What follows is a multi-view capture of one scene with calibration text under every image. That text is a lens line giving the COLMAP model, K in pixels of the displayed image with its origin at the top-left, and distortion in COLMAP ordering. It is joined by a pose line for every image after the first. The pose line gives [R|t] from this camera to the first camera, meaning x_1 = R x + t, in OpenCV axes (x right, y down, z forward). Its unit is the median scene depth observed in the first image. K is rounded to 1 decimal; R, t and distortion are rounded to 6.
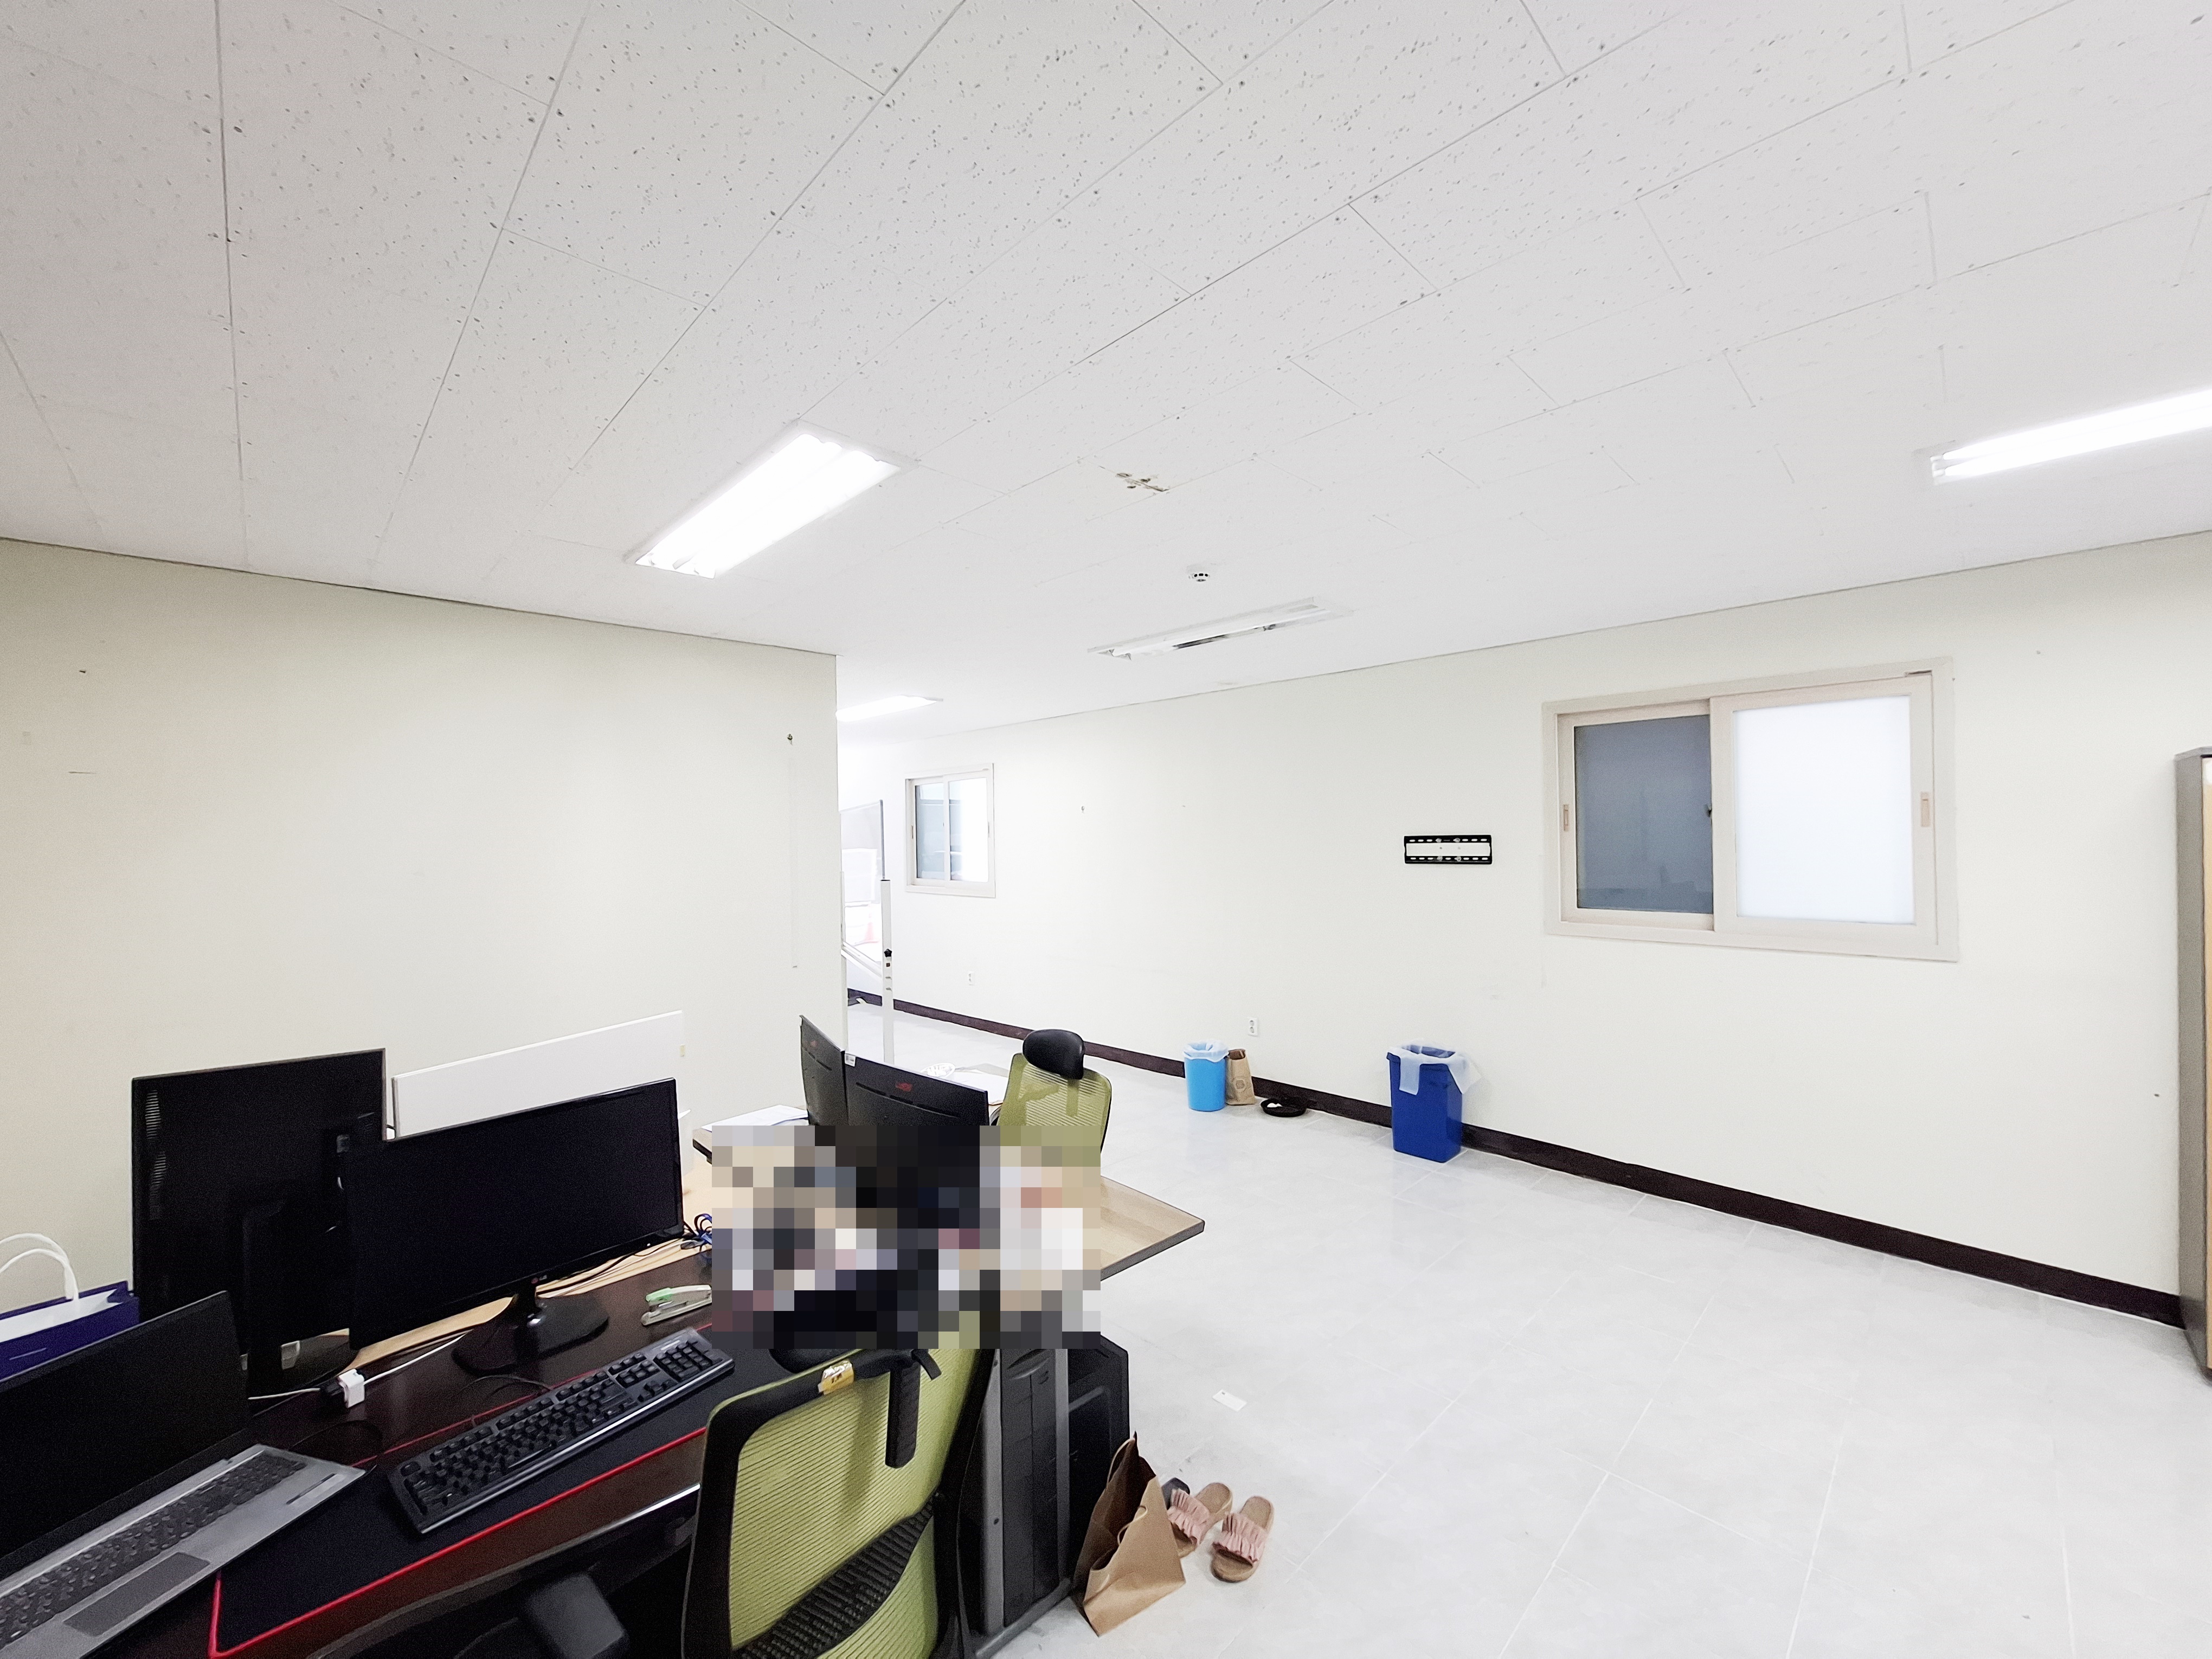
lens RADIAL K [[874.8, 0, 1102.9], [0, 874.8, 836.0], [0, 0, 1]] dist [-0.006851, 0.001894]
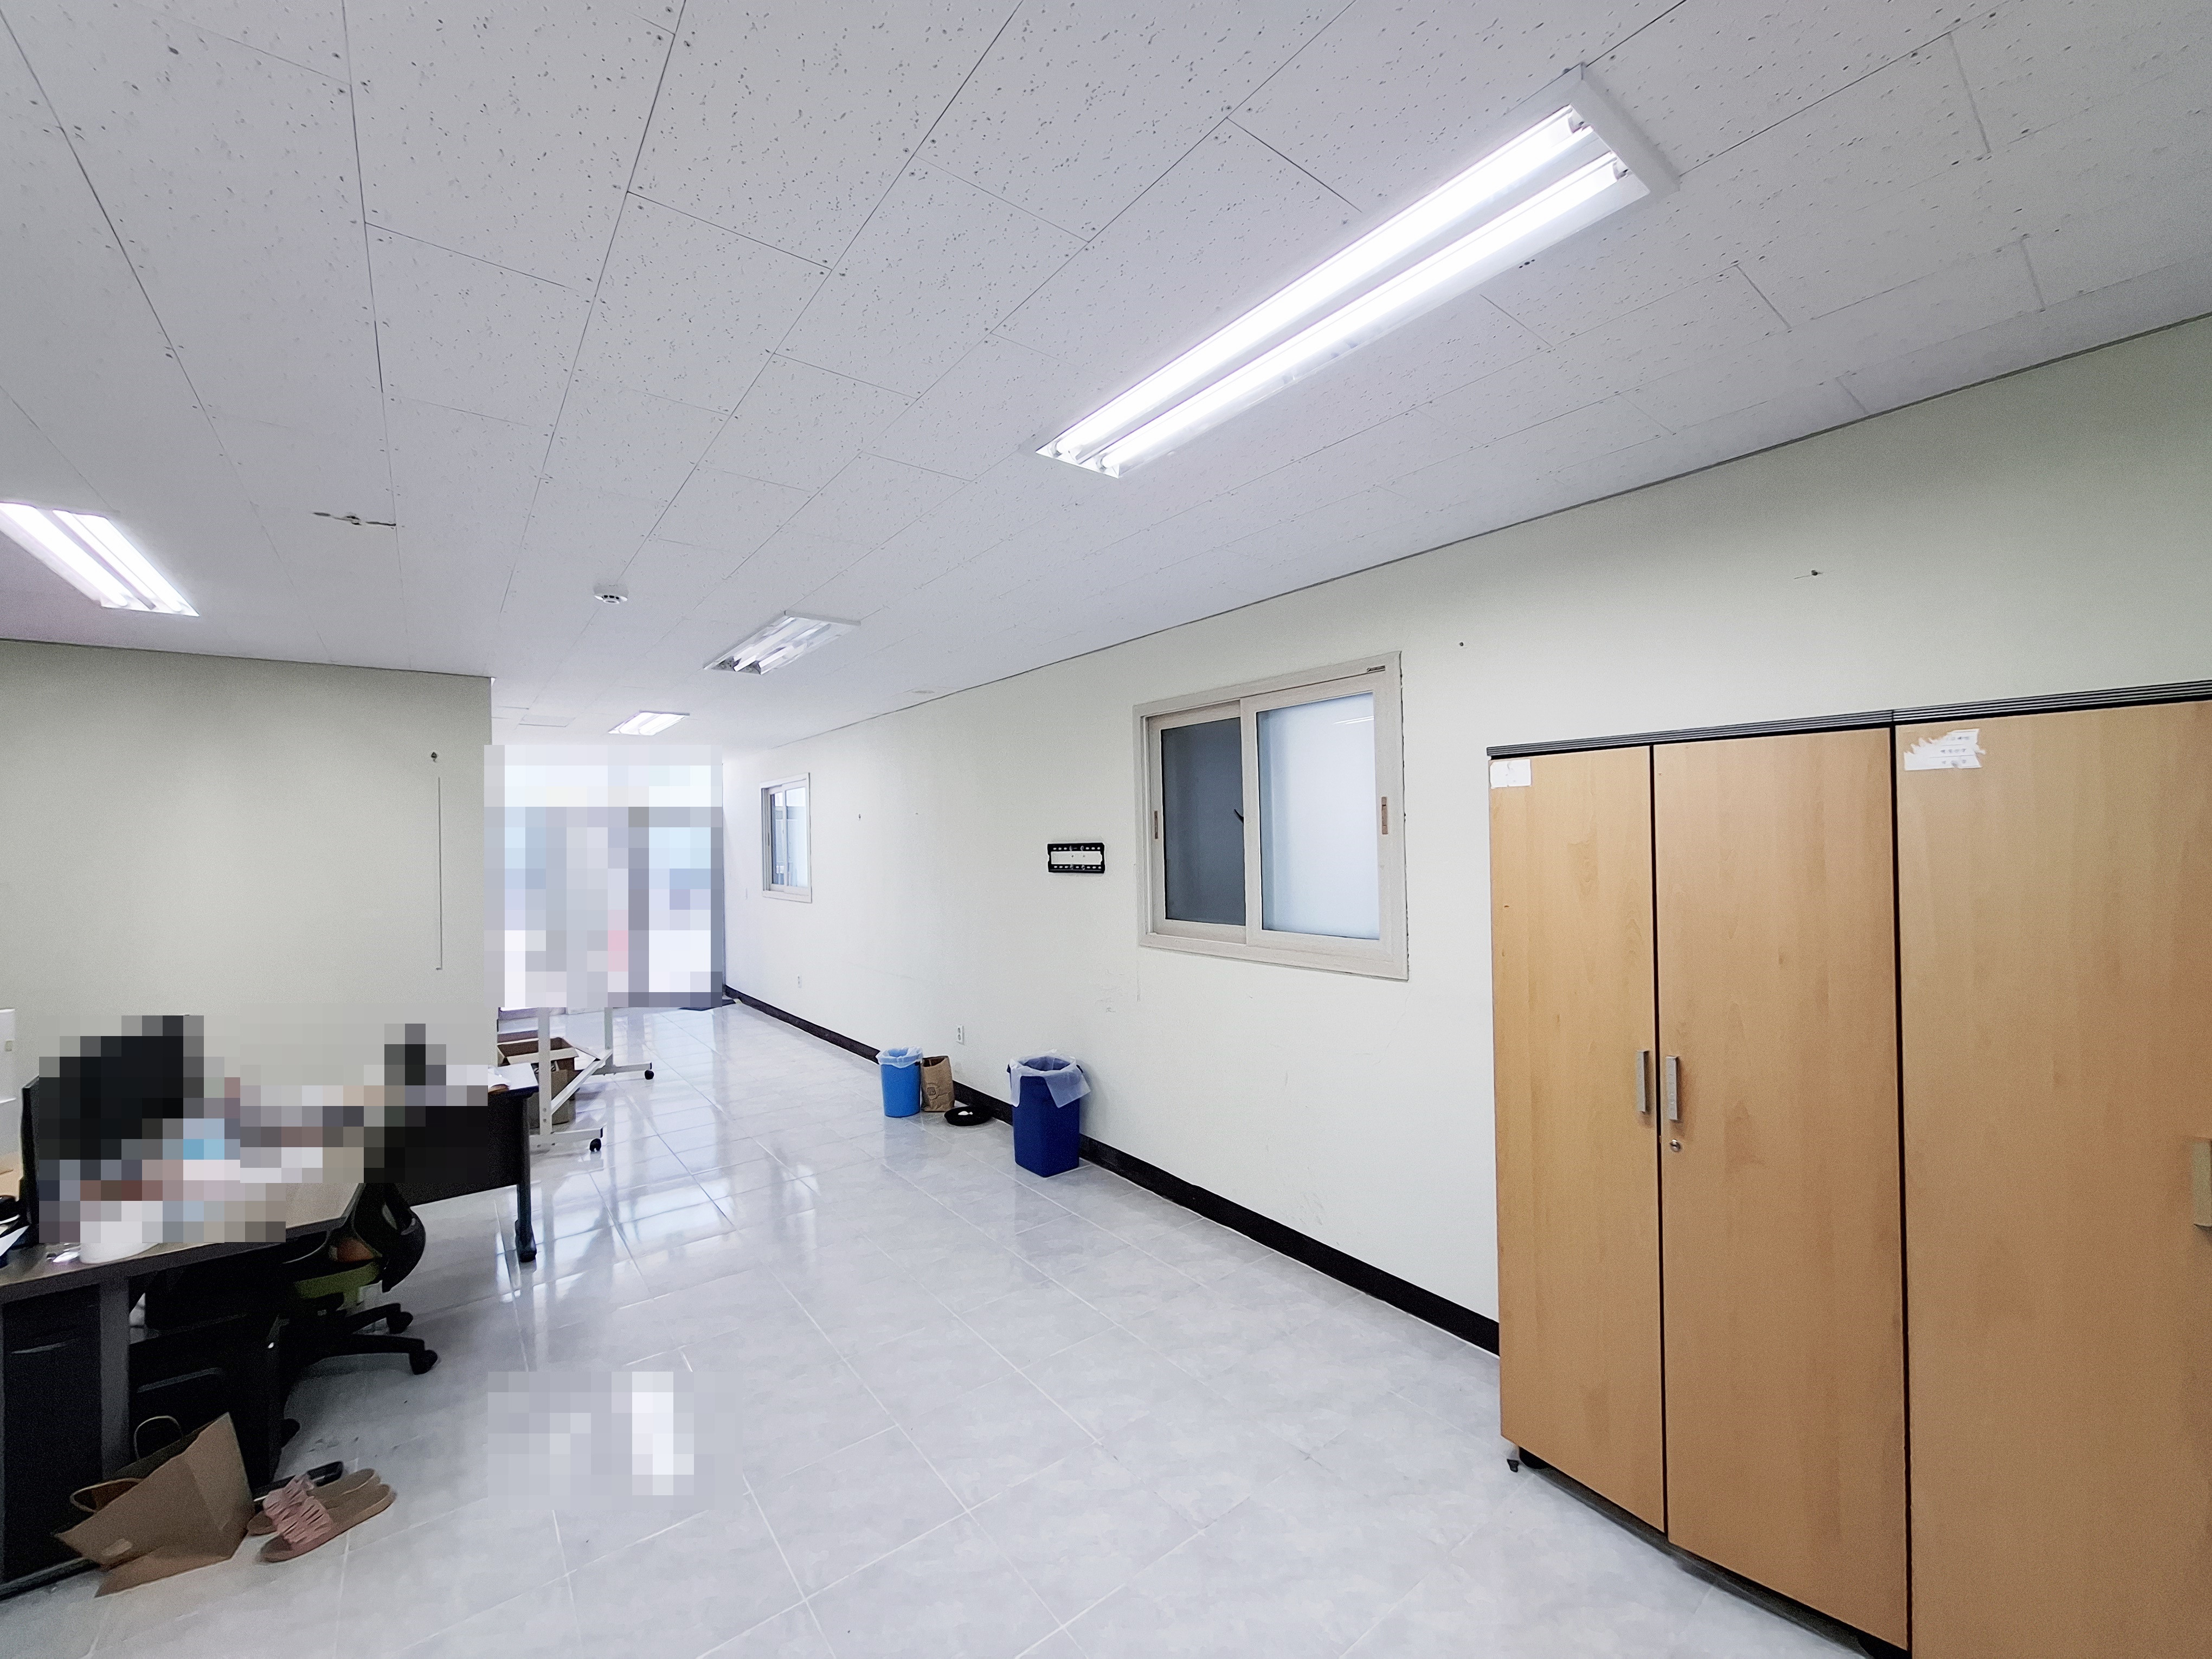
lens RADIAL K [[874.8, 0, 1094.1], [0, 874.8, 838.5], [0, 0, 1]] dist [-0.006851, 0.001894]
pose [[0.991971, -0.004693, -0.126381, 0.546538], [0.004712, 0.999989, -0.000150, -0.006000], [0.126380, -0.000447, 0.991982, 0.030297]]
